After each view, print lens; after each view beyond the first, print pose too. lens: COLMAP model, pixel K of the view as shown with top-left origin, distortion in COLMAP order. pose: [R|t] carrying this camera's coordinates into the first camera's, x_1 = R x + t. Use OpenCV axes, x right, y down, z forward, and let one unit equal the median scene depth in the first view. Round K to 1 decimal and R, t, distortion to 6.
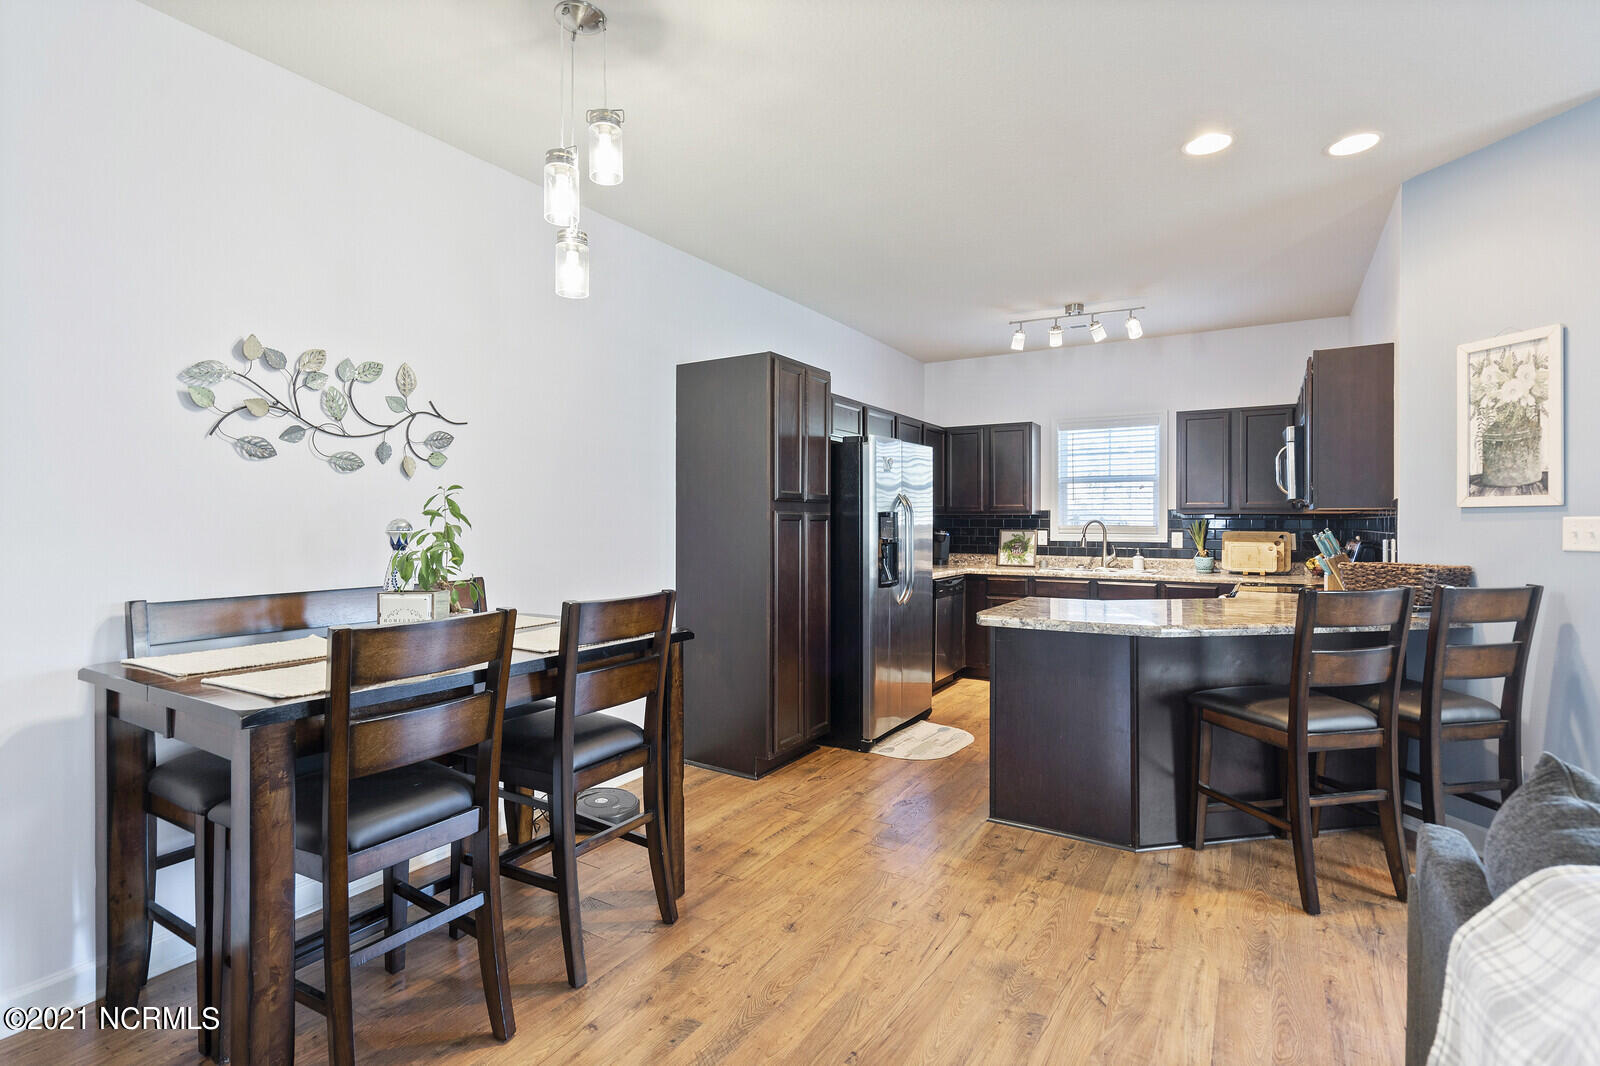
lens RADIAL K [[754.5, 0, 791.5], [0, 754.5, 523.2], [0, 0, 1]] dist [-0.001399, 0.000709]
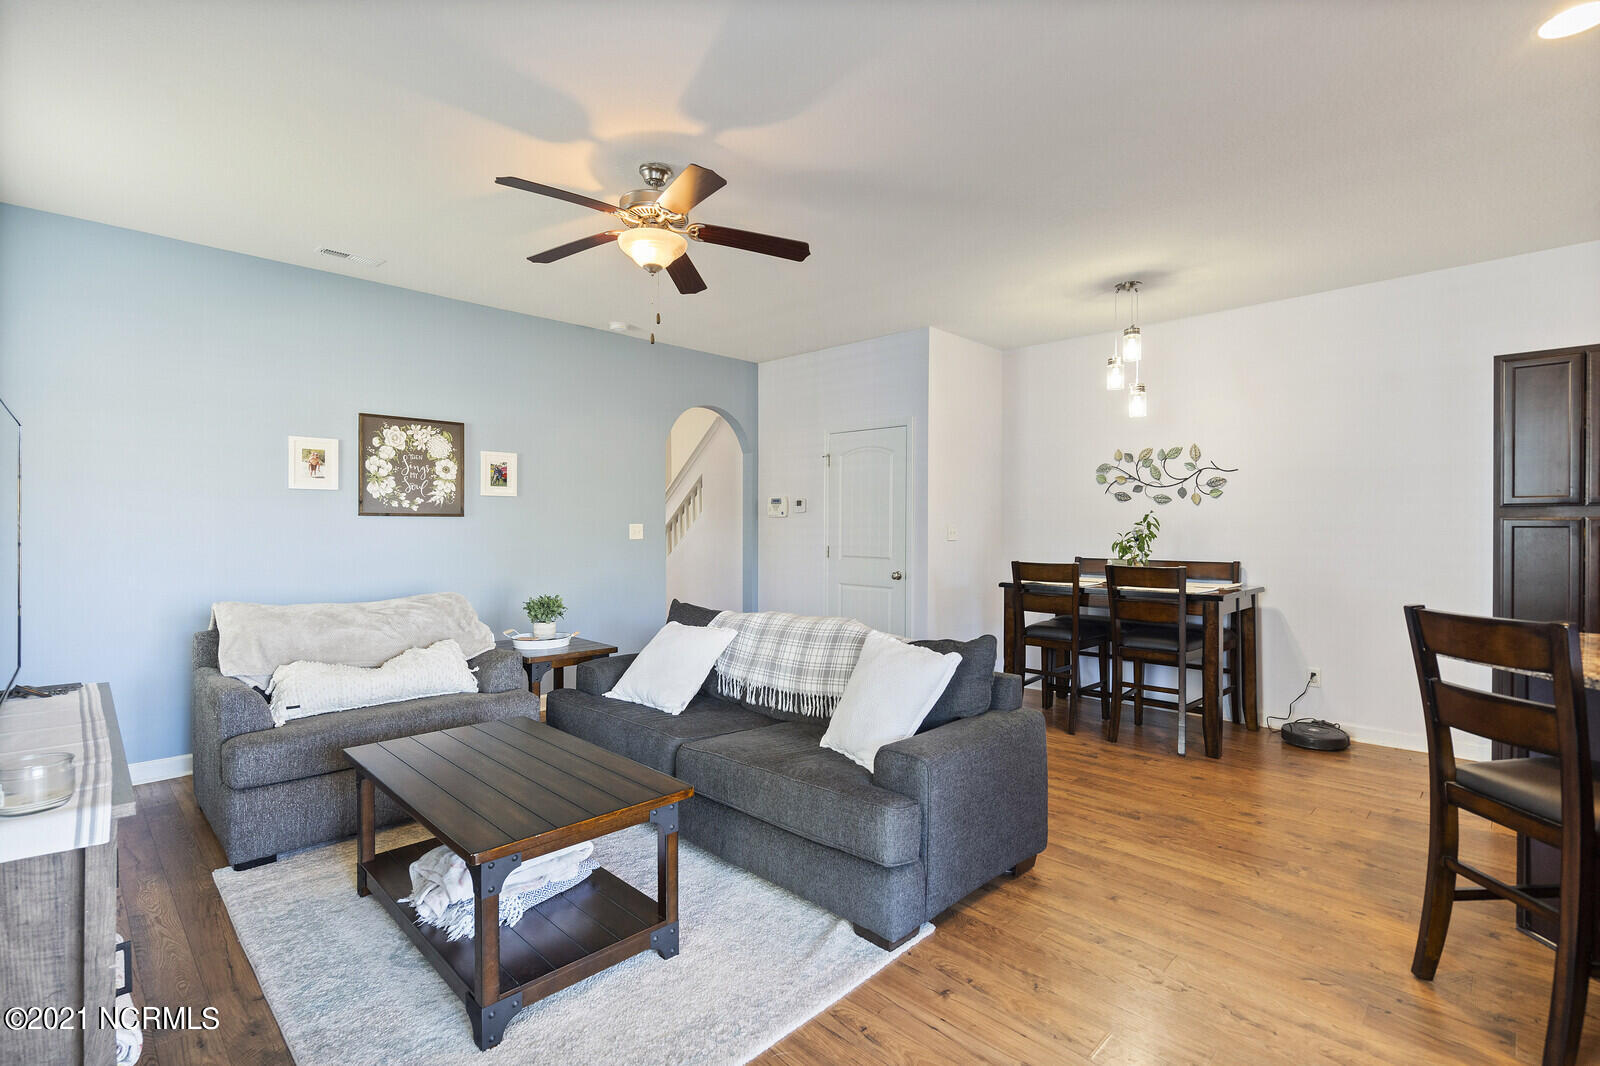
lens RADIAL K [[740.7, 0, 784.6], [0, 740.7, 529.6], [0, 0, 1]] dist [-0.000735, 0.000863]
pose [[-0.229515, 0.002671, -0.973301, 1.206093], [-0.002383, 0.999992, 0.003307, -0.001762], [0.973302, 0.003079, -0.229507, 0.341708]]
